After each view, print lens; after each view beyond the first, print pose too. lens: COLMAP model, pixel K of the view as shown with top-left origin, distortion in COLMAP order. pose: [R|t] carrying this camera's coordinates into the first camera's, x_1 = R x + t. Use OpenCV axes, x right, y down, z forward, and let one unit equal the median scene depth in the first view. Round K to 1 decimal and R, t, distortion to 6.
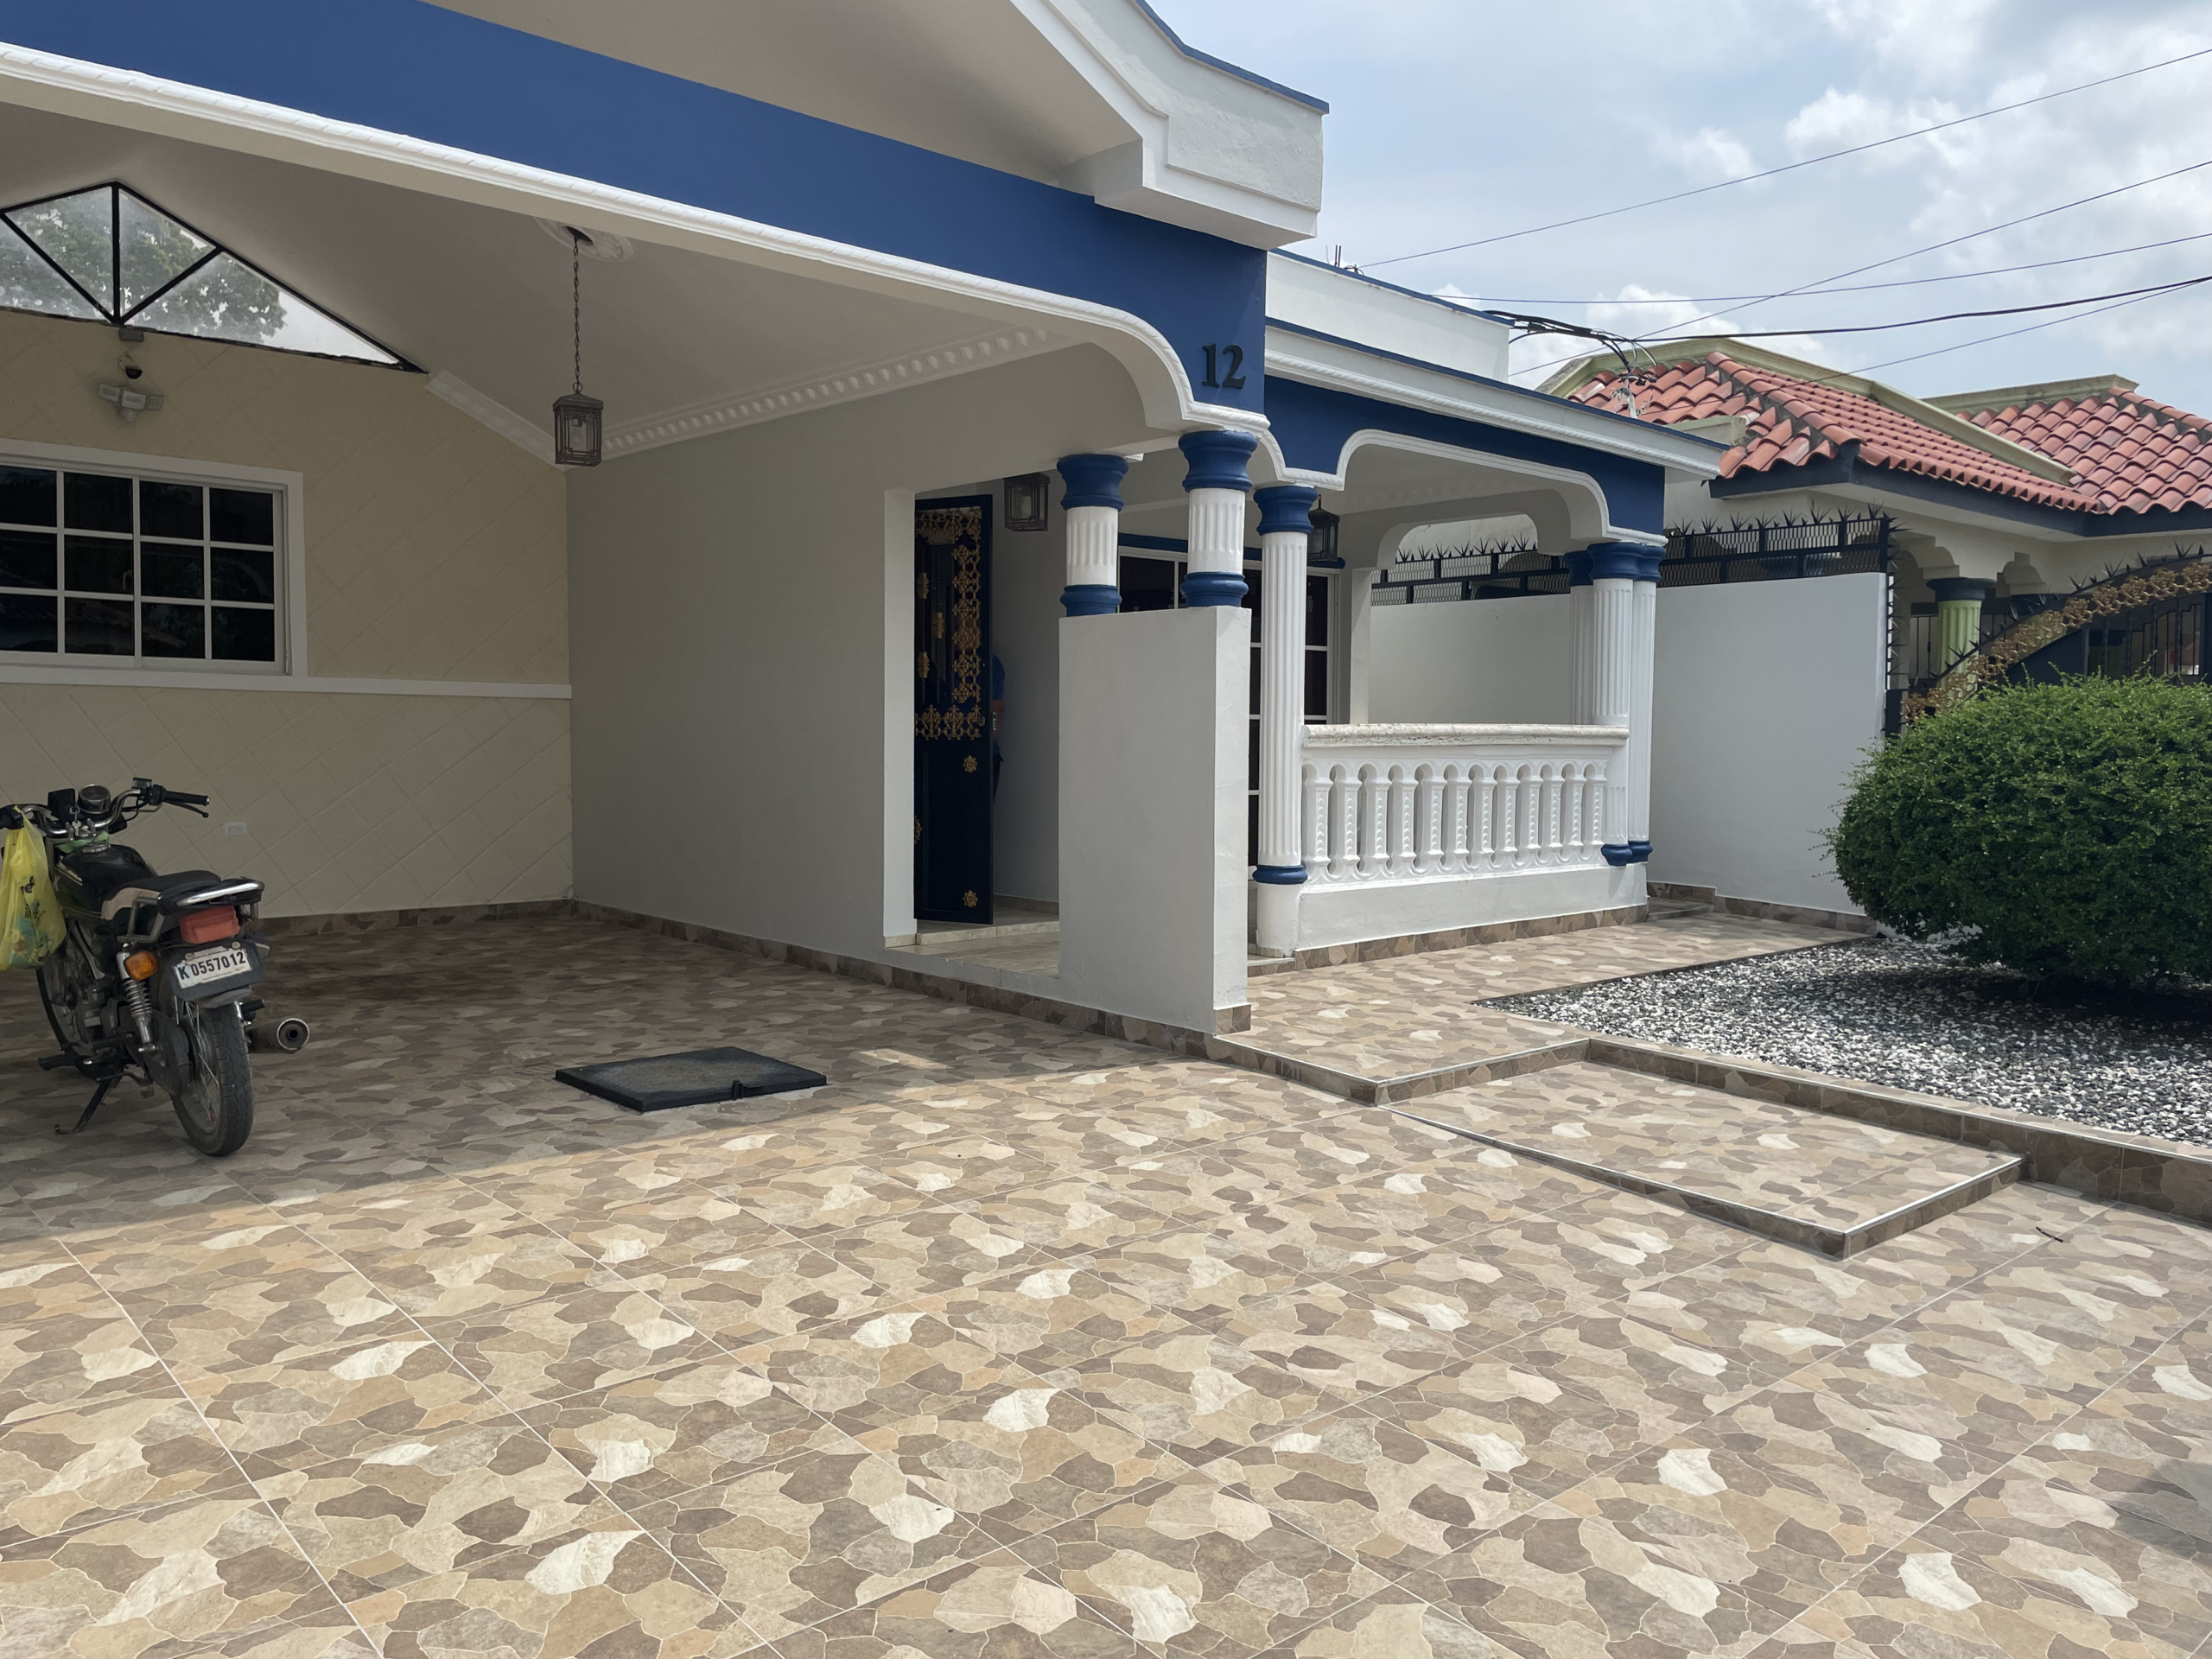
lens RADIAL K [[1674.5, 0, 1087.9], [0, 1674.5, 812.0], [0, 0, 1]] dist [0.091492, -0.119239]
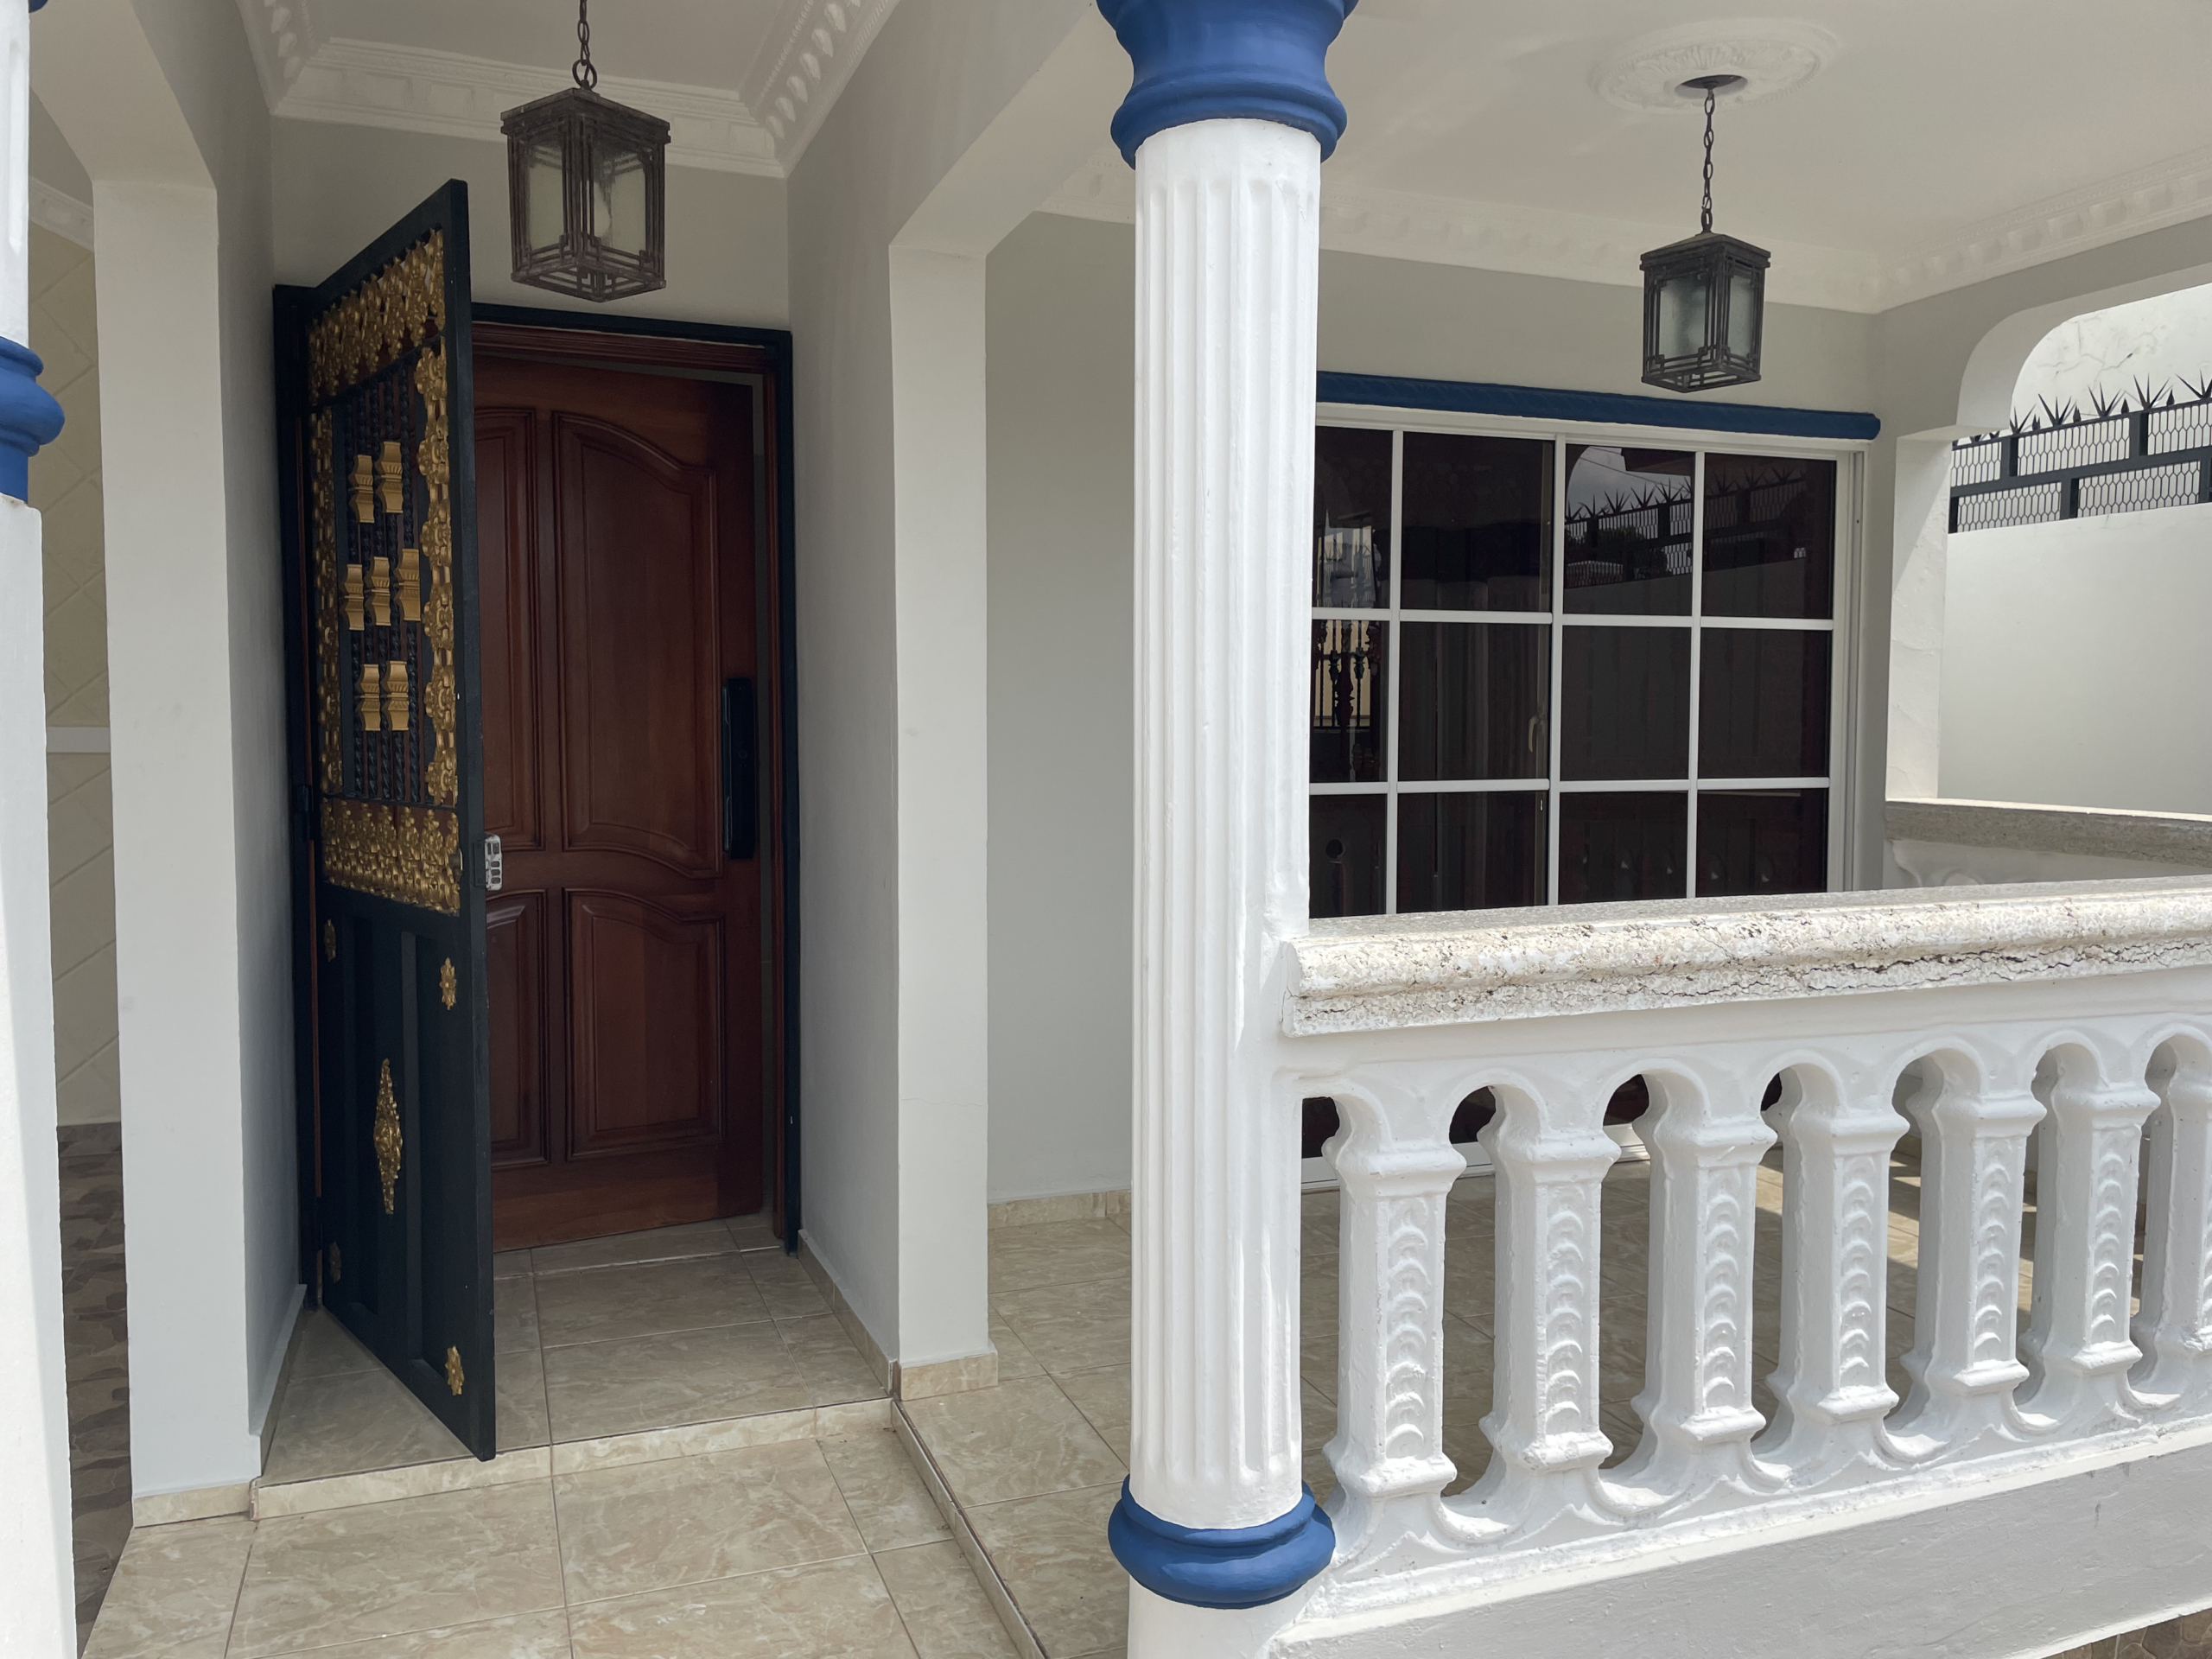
lens RADIAL K [[1674.5, 0, 1076.8], [0, 1674.5, 826.5], [0, 0, 1]] dist [0.091492, -0.119239]
pose [[0.925752, 0.016855, -0.377756, 0.162918], [-0.012883, 0.999832, 0.013040, -0.060945], [0.377912, -0.007205, 0.925813, 0.653613]]
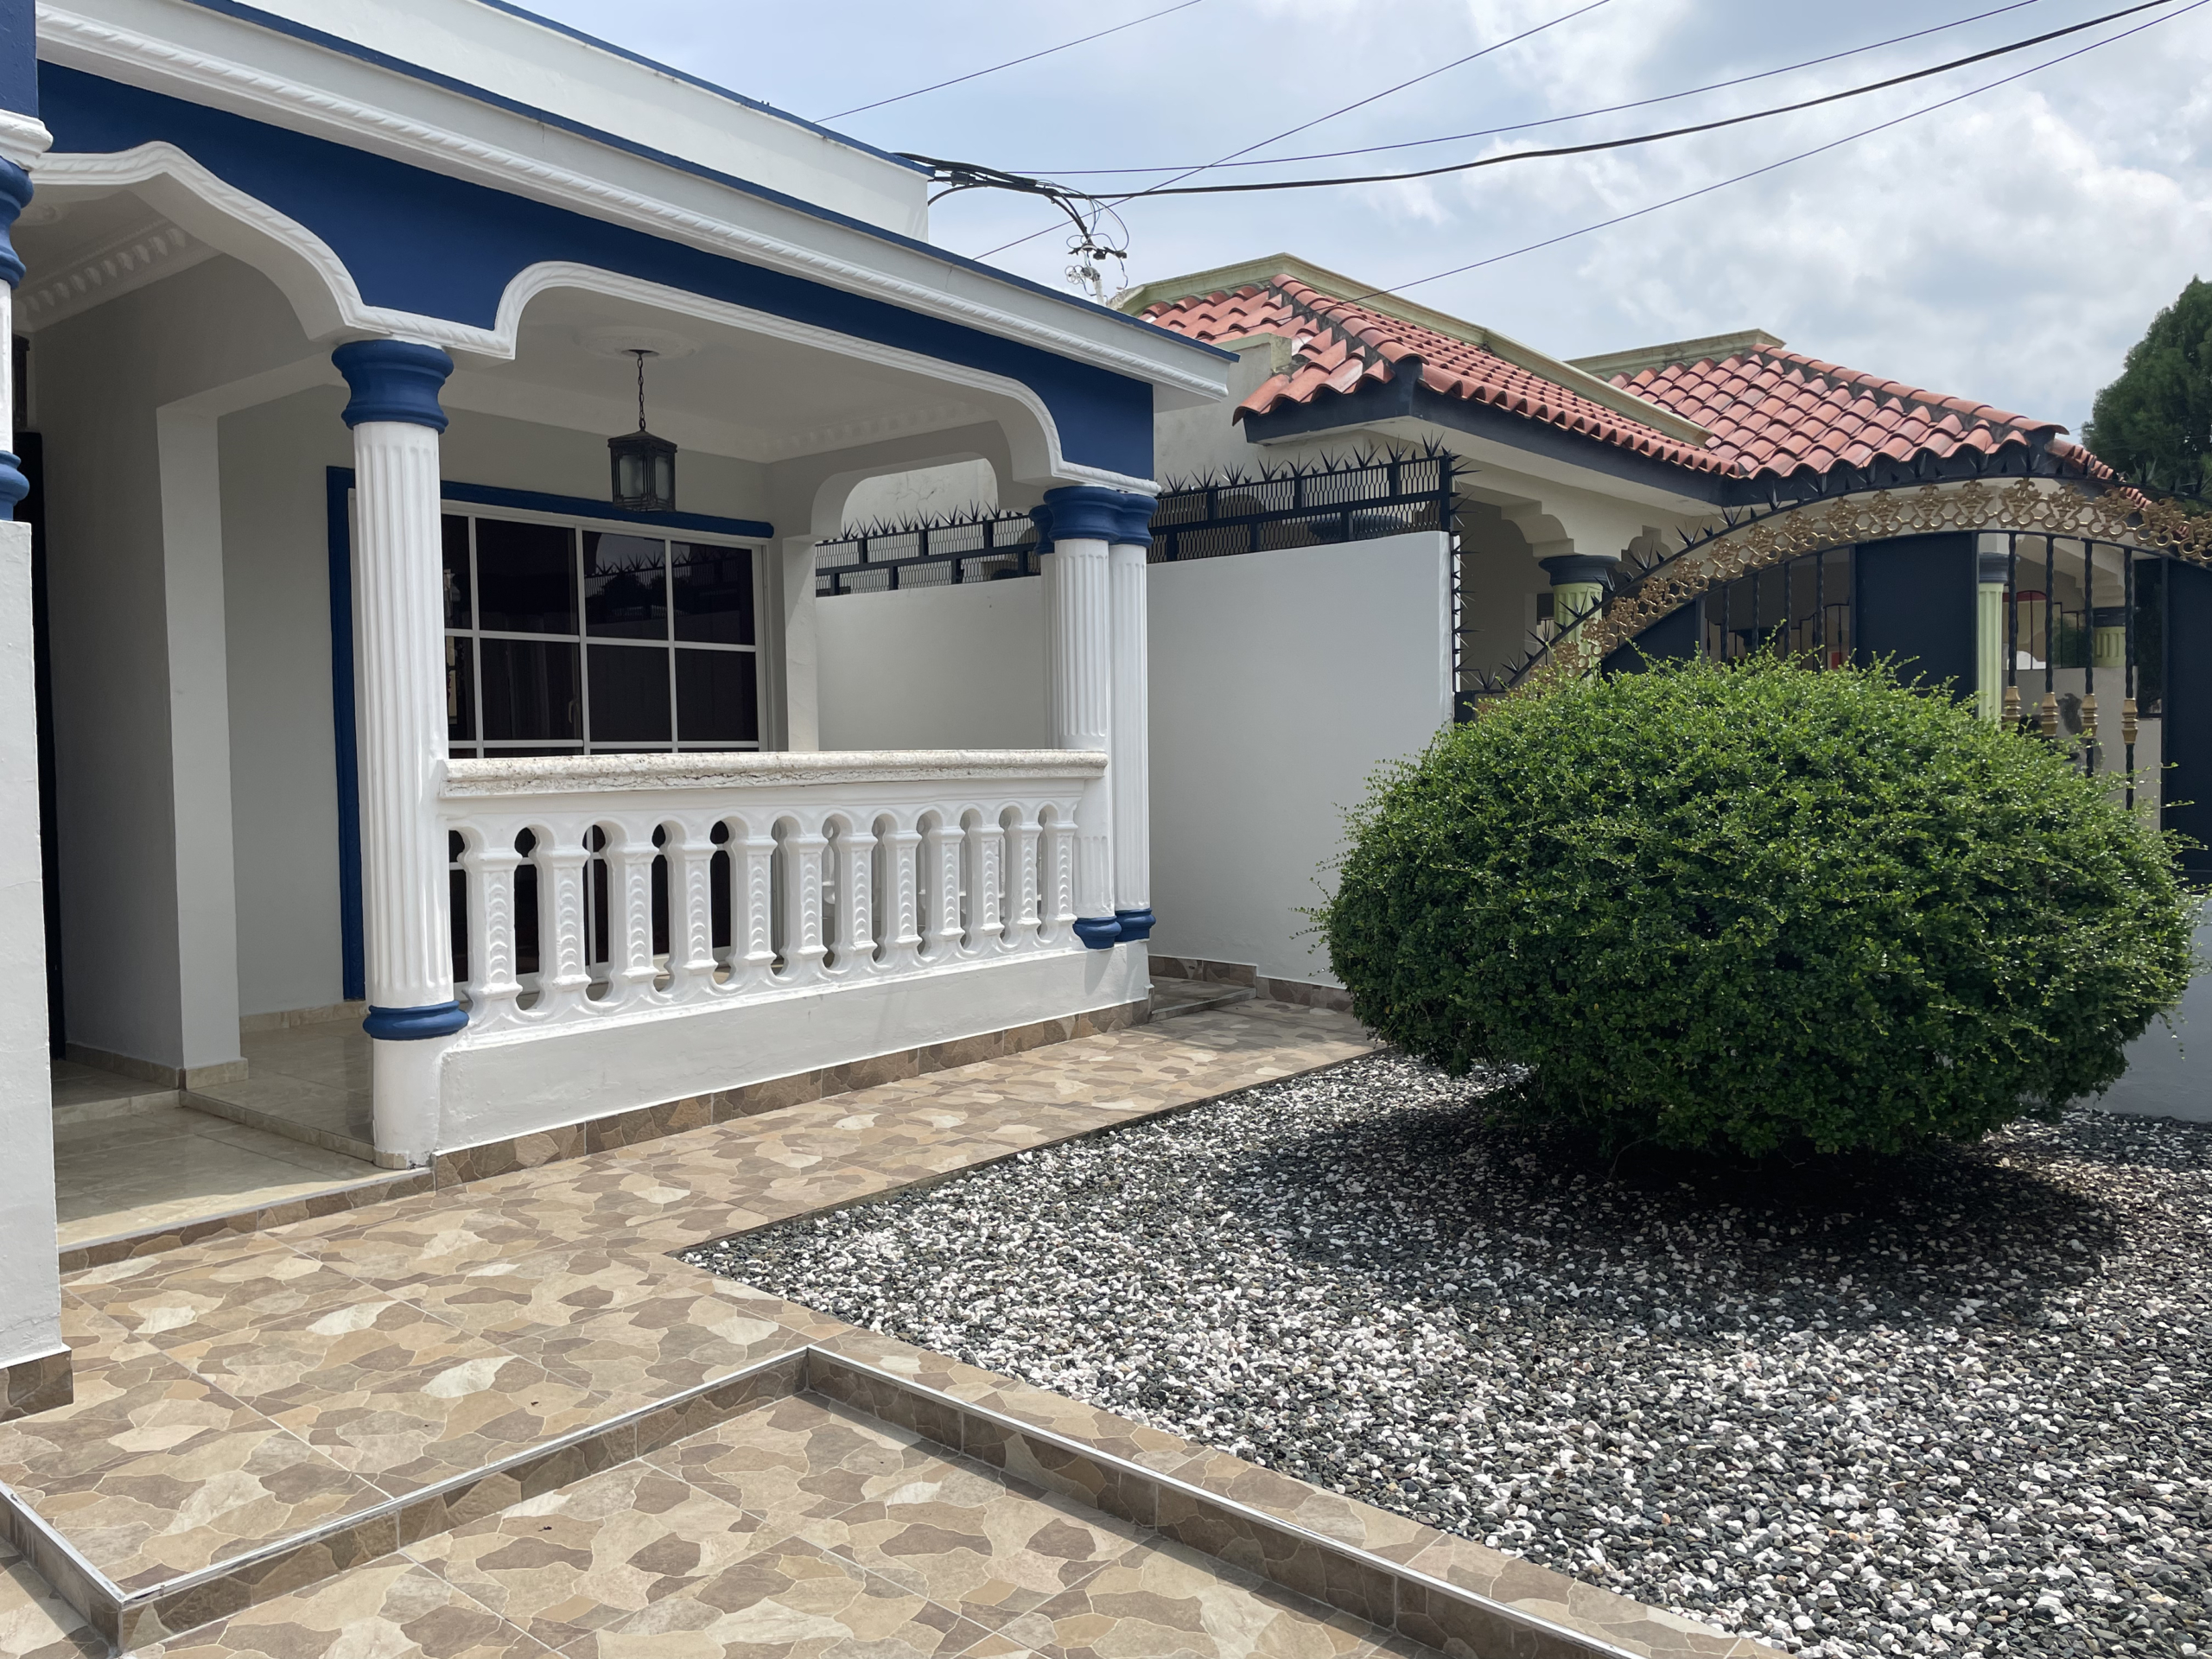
lens RADIAL K [[1674.5, 0, 1088.6], [0, 1674.5, 823.5], [0, 0, 1]] dist [0.091492, -0.119239]
pose [[0.988848, -0.028304, 0.146212, 0.224480], [0.029578, 0.999541, -0.006547, -0.016711], [-0.145960, 0.010799, 0.989232, 0.334258]]
